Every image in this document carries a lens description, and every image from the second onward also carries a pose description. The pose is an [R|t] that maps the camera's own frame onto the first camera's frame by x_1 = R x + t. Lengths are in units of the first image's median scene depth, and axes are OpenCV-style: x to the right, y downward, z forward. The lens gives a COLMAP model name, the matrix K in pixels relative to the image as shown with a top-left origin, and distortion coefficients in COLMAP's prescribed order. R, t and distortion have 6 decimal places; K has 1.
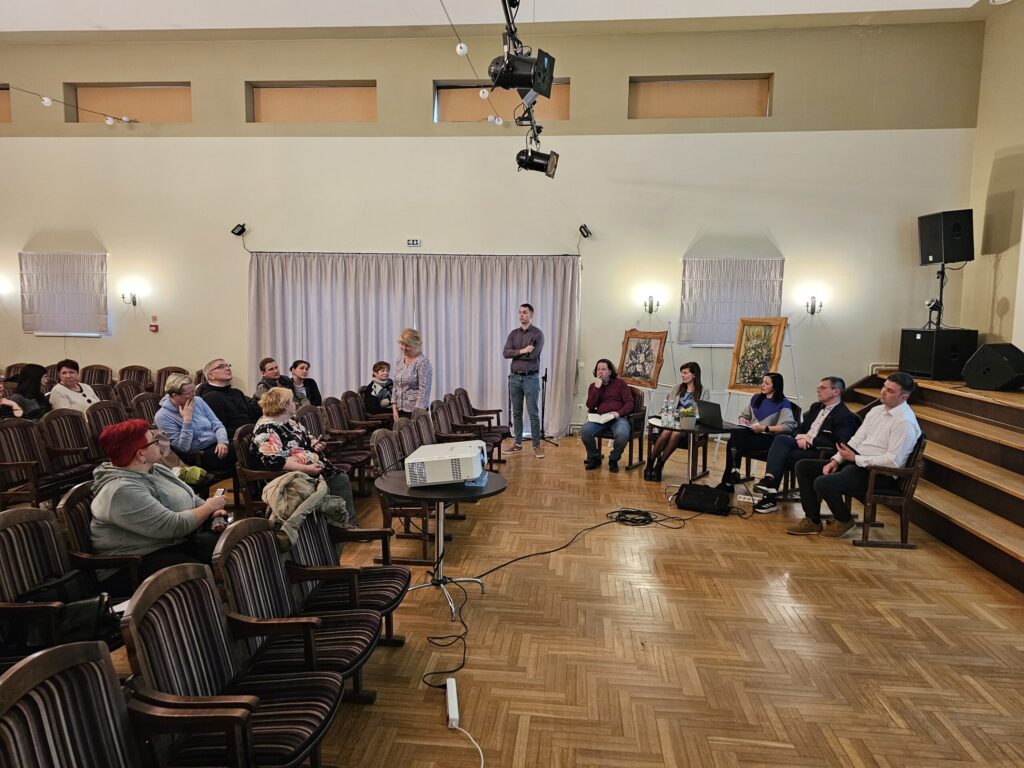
lens RADIAL K [[683.5, 0, 512.0], [0, 683.5, 384.0], [0, 0, 1]] dist [0.063883, -0.046365]
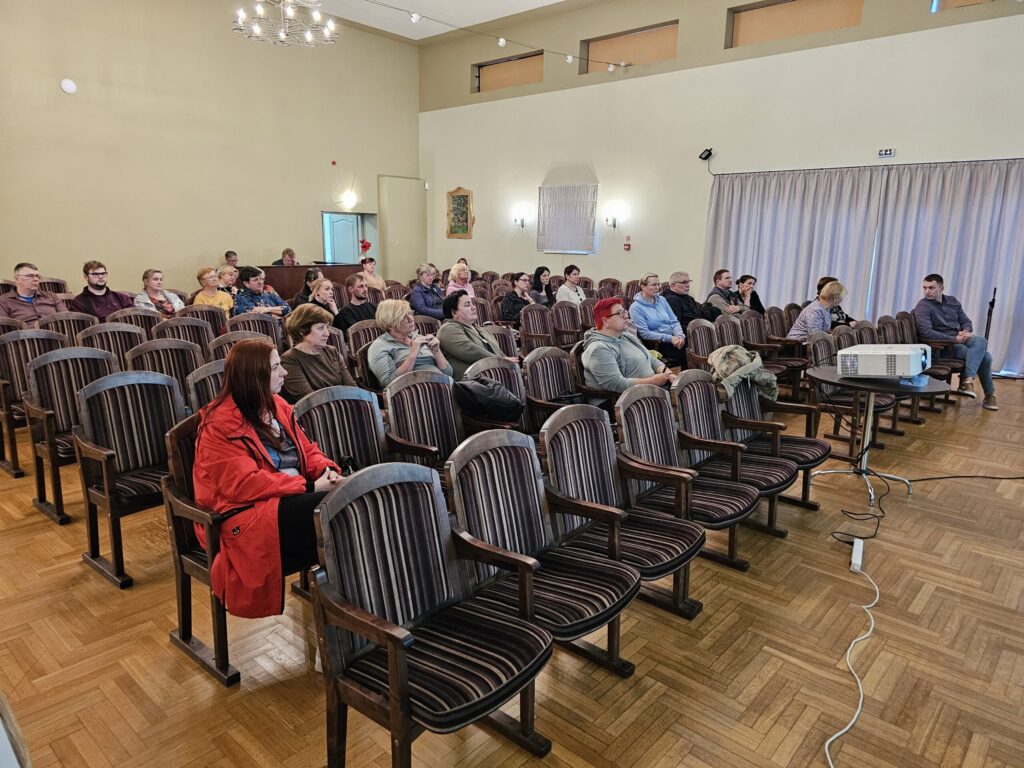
lens RADIAL K [[683.5, 0, 512.0], [0, 683.5, 384.0], [0, 0, 1]] dist [0.063883, -0.046365]
pose [[0.810104, 0.120064, -0.573861, 0.048089], [-0.065561, 0.991219, 0.114834, 0.058272], [0.582609, -0.055405, 0.810862, -0.151695]]
